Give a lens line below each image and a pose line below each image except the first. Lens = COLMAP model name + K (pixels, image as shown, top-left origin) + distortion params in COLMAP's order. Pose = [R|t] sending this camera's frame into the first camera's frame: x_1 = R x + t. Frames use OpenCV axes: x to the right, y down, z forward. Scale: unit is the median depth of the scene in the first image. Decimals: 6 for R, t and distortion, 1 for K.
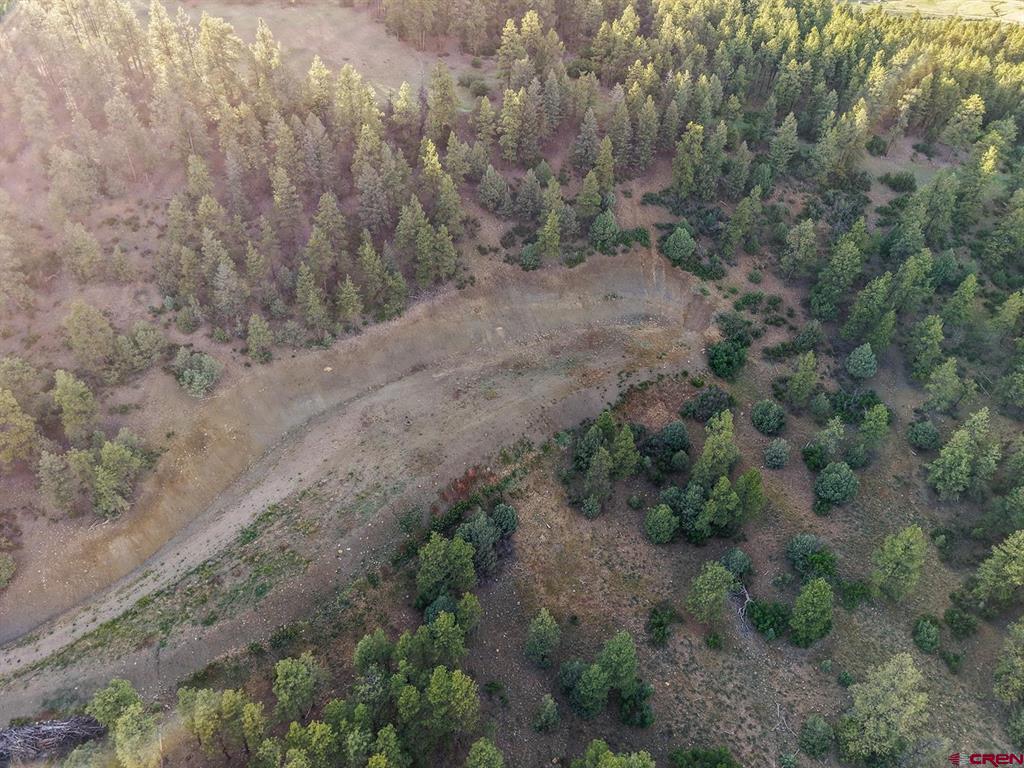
lens RADIAL K [[742.1, 0, 512.0], [0, 742.1, 384.0], [0, 0, 1]] dist [0.071103, -0.070804]
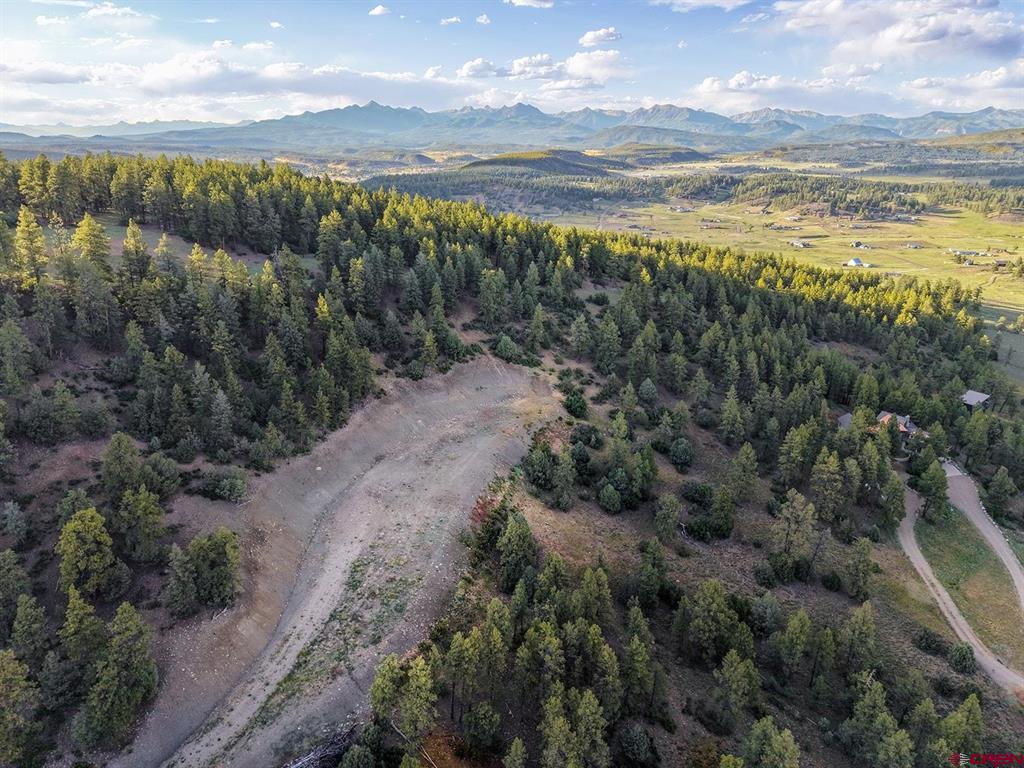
lens RADIAL K [[709.5, 0, 512.0], [0, 709.5, 384.0], [0, 0, 1]] dist [0.038810, -0.021589]
pose [[0.841145, -0.171233, 0.512985, -0.508761], [0.318308, 0.923601, -0.213636, 0.179171], [-0.437212, 0.342987, 0.831388, -0.086147]]
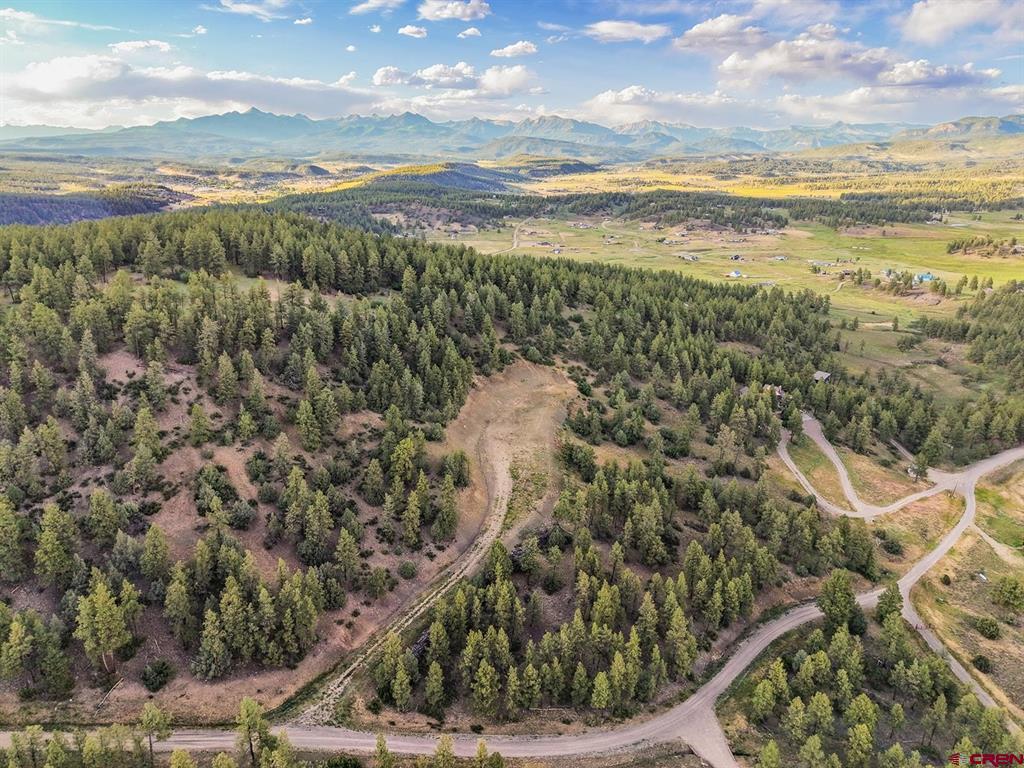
lens RADIAL K [[742.1, 0, 512.0], [0, 742.1, 384.0], [0, 0, 1]] dist [0.071103, -0.070804]
pose [[0.741836, -0.200395, 0.639939, -1.322882], [0.390872, 0.904643, -0.169823, 0.249657], [-0.544885, 0.376115, 0.749425, -0.570569]]
